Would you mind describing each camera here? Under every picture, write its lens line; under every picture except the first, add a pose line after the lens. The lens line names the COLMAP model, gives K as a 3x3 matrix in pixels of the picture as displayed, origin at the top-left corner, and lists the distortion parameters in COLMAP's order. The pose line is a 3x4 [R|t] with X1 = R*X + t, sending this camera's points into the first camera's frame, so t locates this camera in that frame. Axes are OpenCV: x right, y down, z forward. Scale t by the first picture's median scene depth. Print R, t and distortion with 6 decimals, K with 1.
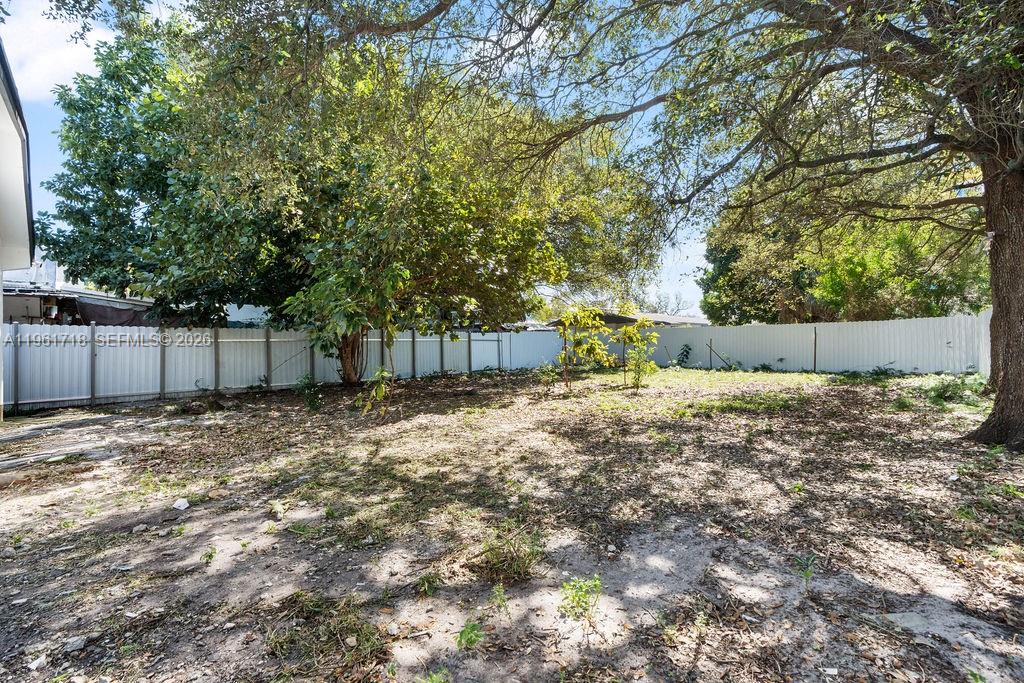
lens RADIAL K [[465.3, 0, 517.8], [0, 465.3, 342.7], [0, 0, 1]] dist [-0.001436, -0.000295]
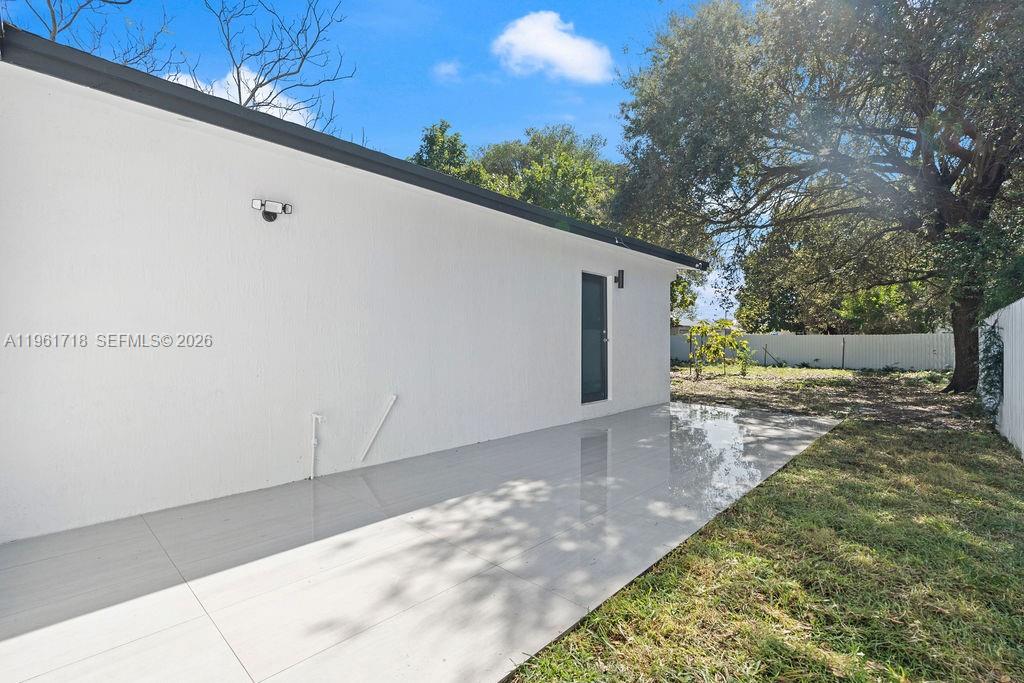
lens RADIAL K [[465.3, 0, 506.2], [0, 465.3, 339.1], [0, 0, 1]] dist [-0.001436, -0.000295]
pose [[0.999851, 0.016845, 0.003709, -0.431908], [-0.016840, 0.999857, -0.001349, -0.009713], [-0.003731, 0.001286, 0.999992, -0.464575]]
